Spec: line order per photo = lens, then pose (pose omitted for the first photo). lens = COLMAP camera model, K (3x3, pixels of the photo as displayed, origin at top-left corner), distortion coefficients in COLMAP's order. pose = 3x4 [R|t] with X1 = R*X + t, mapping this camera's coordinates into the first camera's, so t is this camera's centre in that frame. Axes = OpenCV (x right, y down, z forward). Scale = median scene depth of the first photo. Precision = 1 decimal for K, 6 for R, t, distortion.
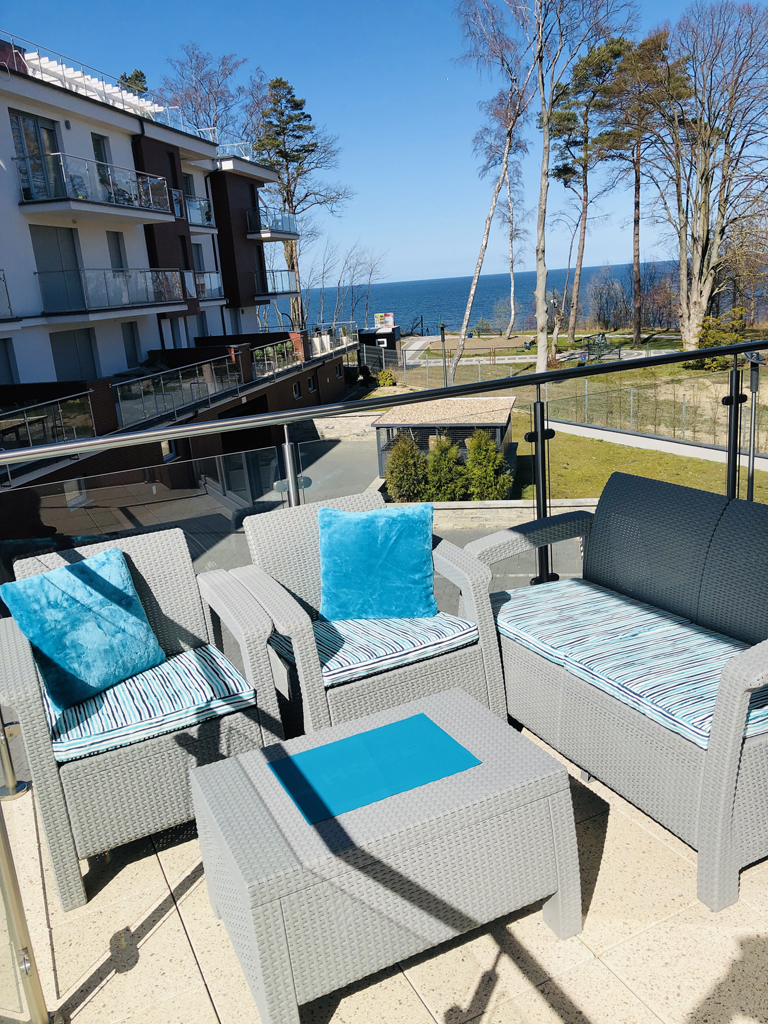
lens RADIAL K [[826.8, 0, 380.4], [0, 826.8, 516.3], [0, 0, 1]] dist [0.033214, -0.011098]
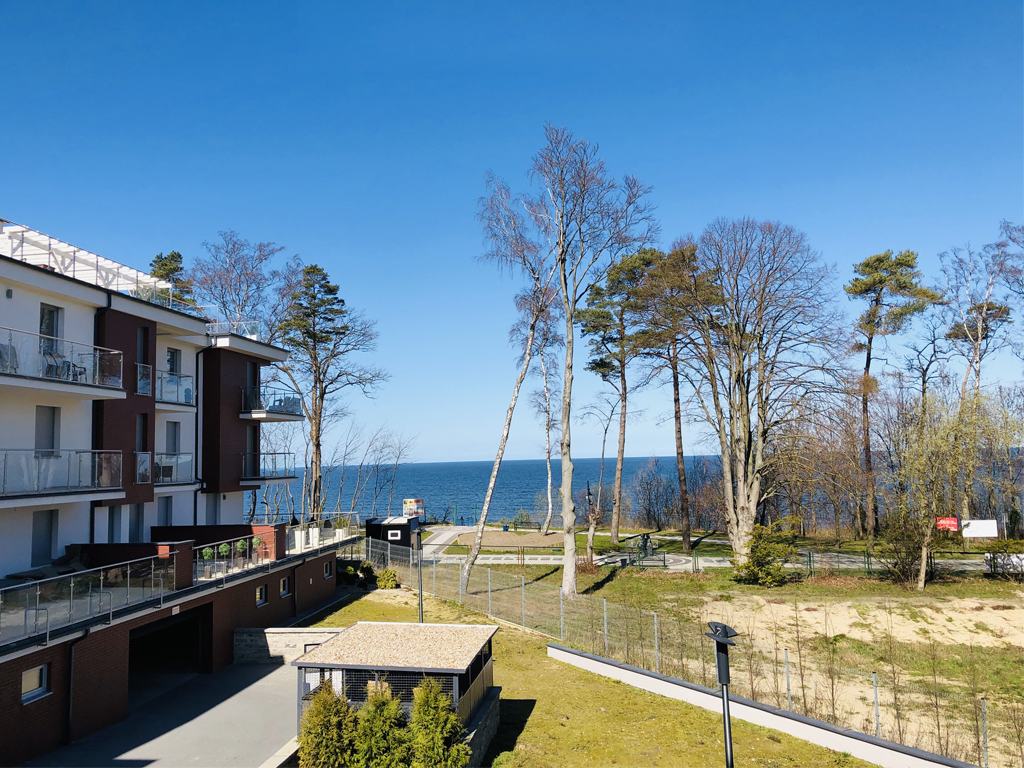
lens RADIAL K [[887.7, 0, 484.1], [0, 887.7, 360.7], [0, 0, 1]] dist [0.037789, -0.019970]
pose [[0.998251, 0.048124, 0.034345, 0.072438], [-0.031571, 0.925042, -0.378550, -0.037103], [-0.049988, 0.376804, 0.924943, 0.076478]]
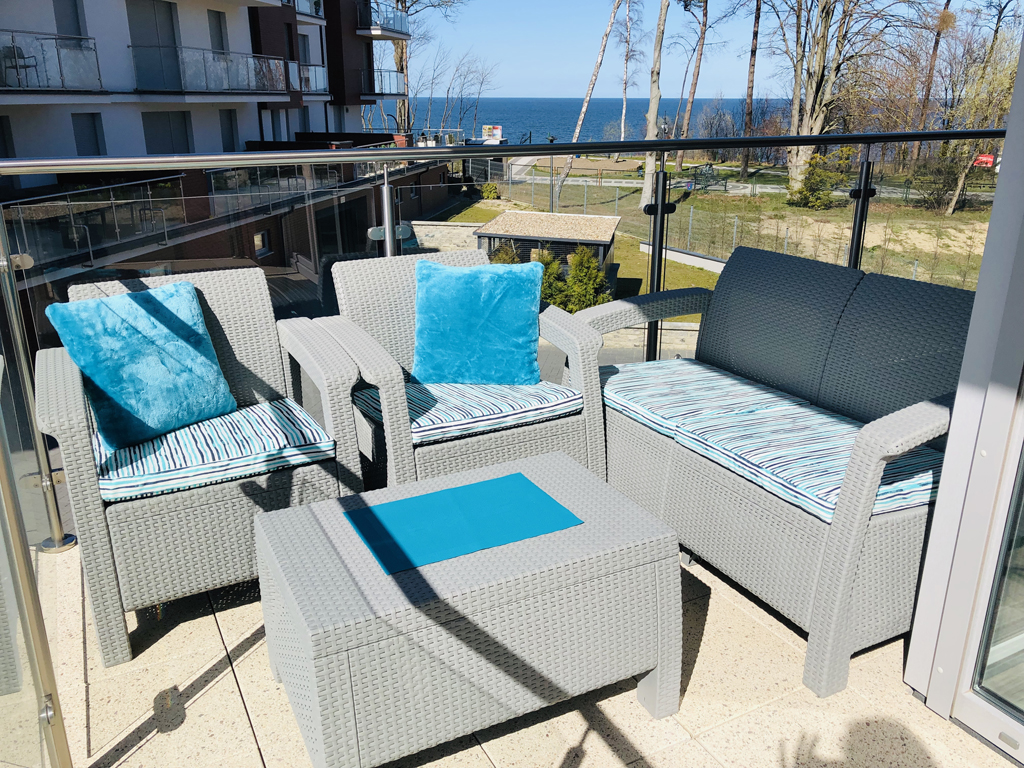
lens RADIAL K [[826.8, 0, 512.9], [0, 826.8, 380.5], [0, 0, 1]] dist [0.033214, -0.011098]
pose [[0.996561, 0.066425, 0.049540, -0.000513], [-0.068940, 0.996321, 0.050913, 0.005810], [-0.045976, -0.054154, 0.997474, 0.006668]]
